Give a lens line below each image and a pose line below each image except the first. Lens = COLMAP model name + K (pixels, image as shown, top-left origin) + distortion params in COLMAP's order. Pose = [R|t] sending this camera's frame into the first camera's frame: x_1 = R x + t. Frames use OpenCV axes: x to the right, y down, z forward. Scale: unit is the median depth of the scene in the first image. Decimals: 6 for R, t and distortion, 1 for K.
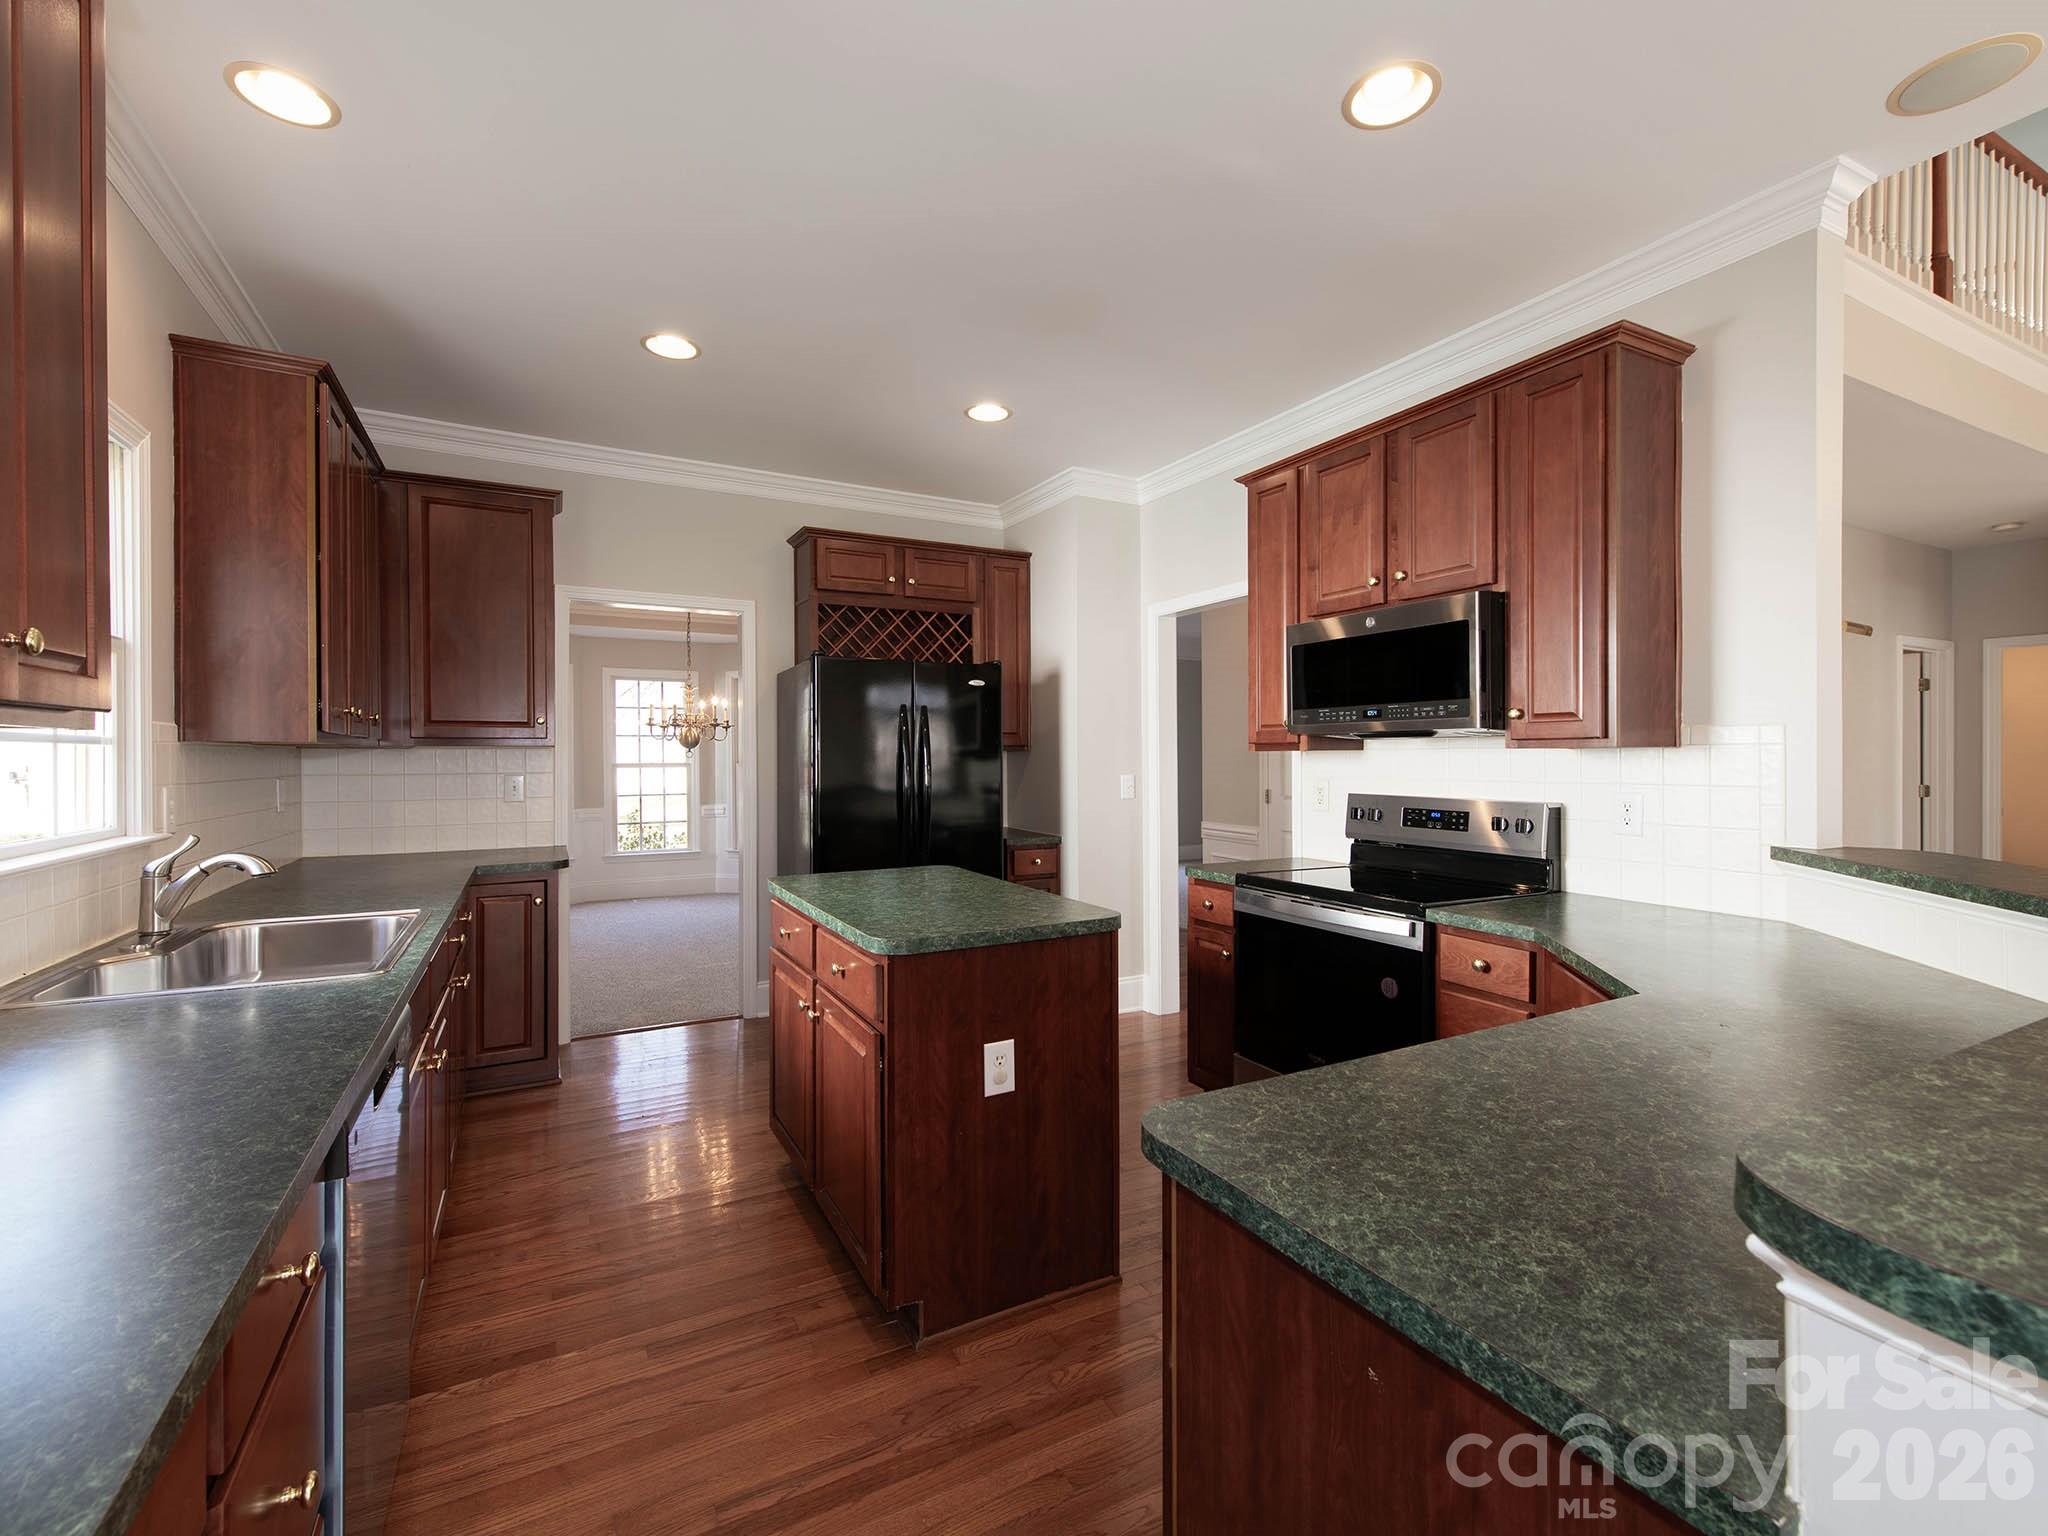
lens RADIAL K [[911.4, 0, 1019.8], [0, 911.4, 764.7], [0, 0, 1]] dist [0.004883, -0.001639]
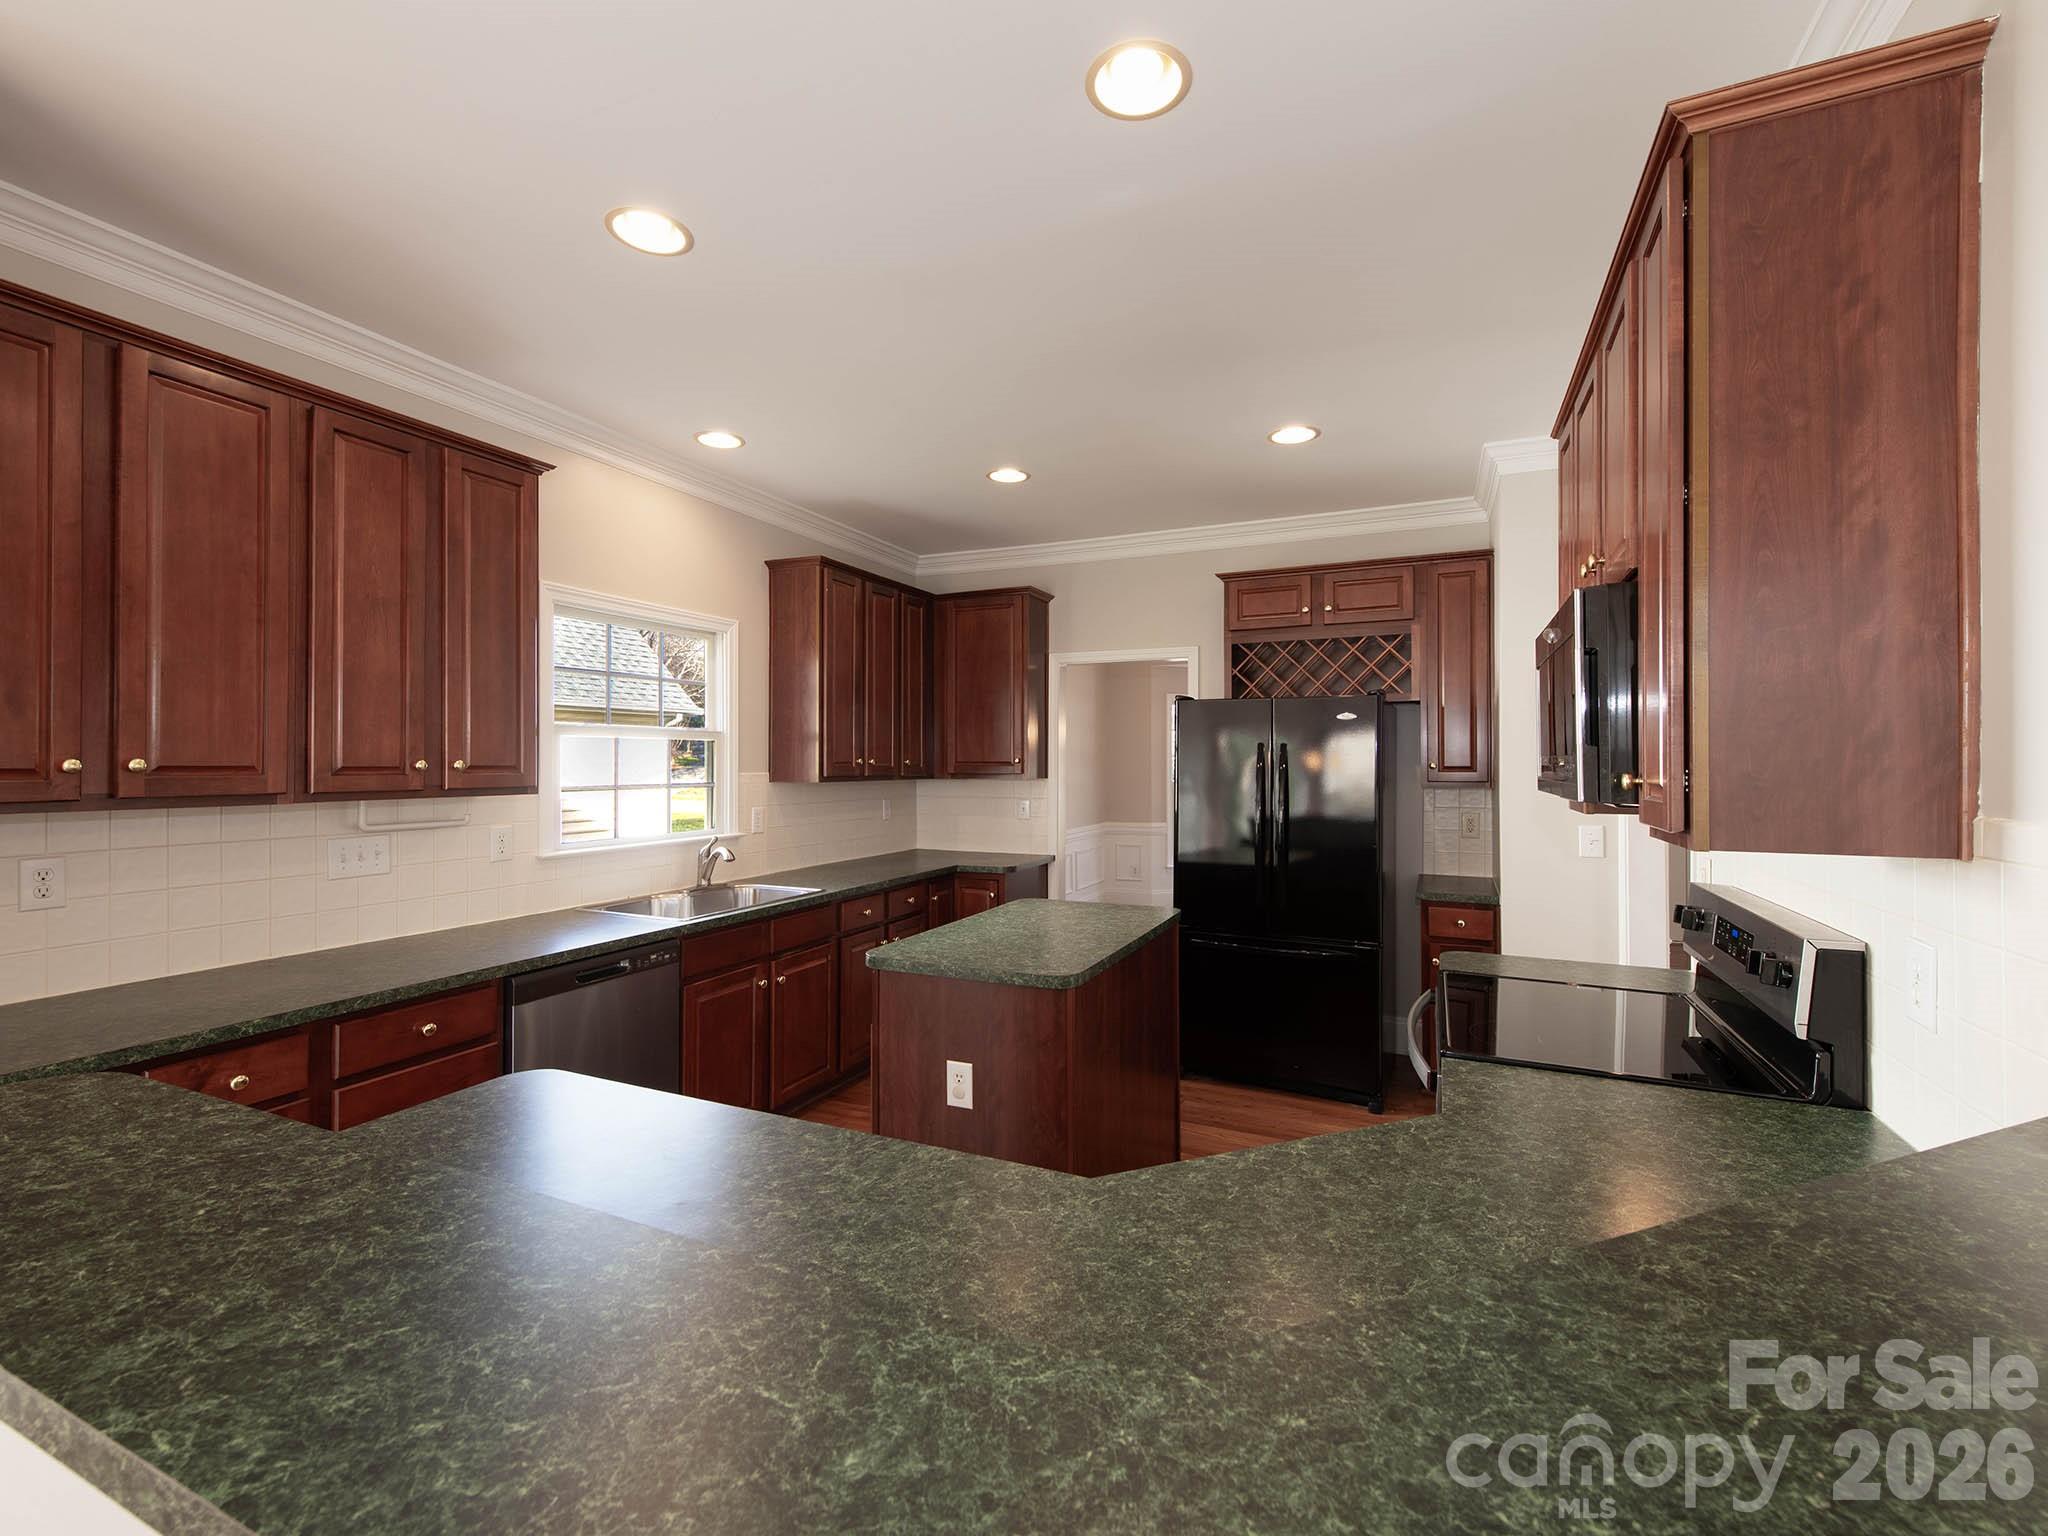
lens RADIAL K [[911.4, 0, 1021.2], [0, 911.4, 759.9], [0, 0, 1]] dist [0.004883, -0.001639]
pose [[0.586892, 0.003390, -0.809658, 0.484332], [-0.008847, 0.999958, -0.002227, -0.039957], [0.809617, 0.008470, 0.586898, 0.189985]]
